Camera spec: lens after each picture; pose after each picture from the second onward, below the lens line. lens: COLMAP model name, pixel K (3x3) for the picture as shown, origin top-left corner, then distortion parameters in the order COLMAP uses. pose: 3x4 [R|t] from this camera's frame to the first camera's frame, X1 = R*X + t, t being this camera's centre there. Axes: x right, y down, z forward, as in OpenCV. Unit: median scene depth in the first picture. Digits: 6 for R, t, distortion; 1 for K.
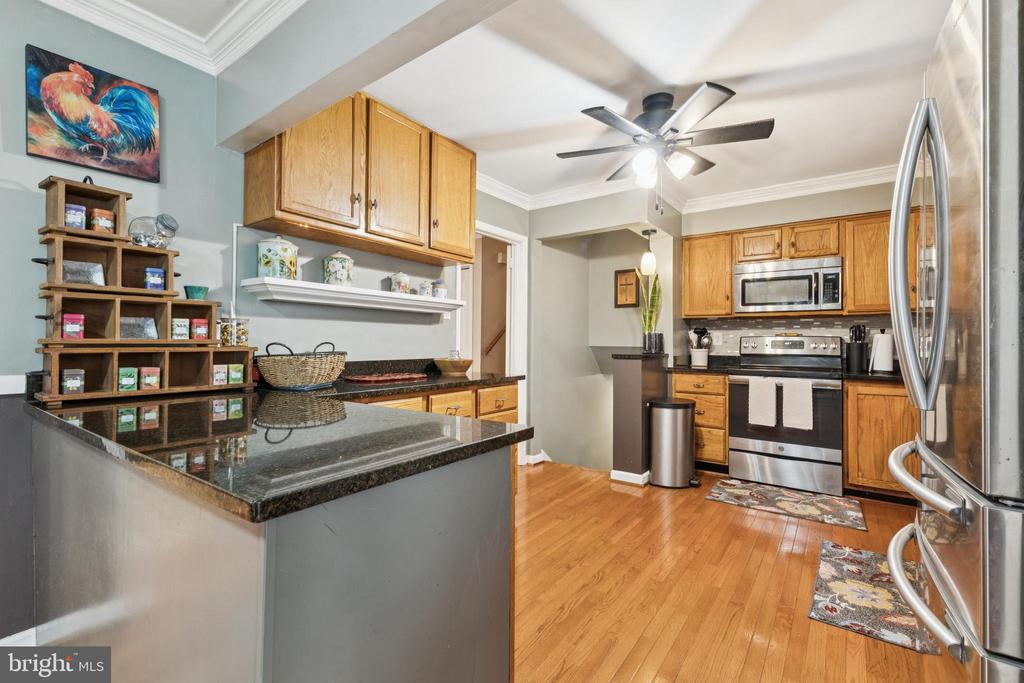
lens RADIAL K [[442.6, 0, 504.6], [0, 442.6, 339.2], [0, 0, 1]] dist [-0.000495, -0.000010]
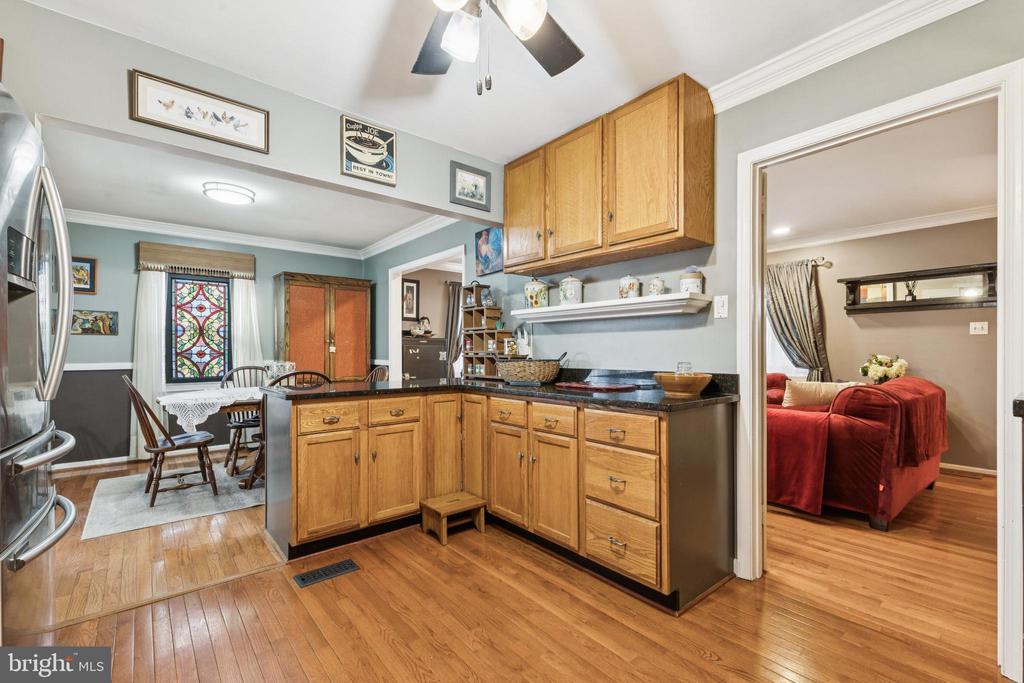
lens RADIAL K [[450.2, 0, 519.6], [0, 450.2, 348.6], [0, 0, 1]] dist [0.000066, -0.000030]
pose [[-0.223611, -0.012734, -0.974595, 0.573741], [0.007380, 0.999864, -0.014758, 0.009965], [0.974651, -0.010493, -0.223486, 0.776469]]
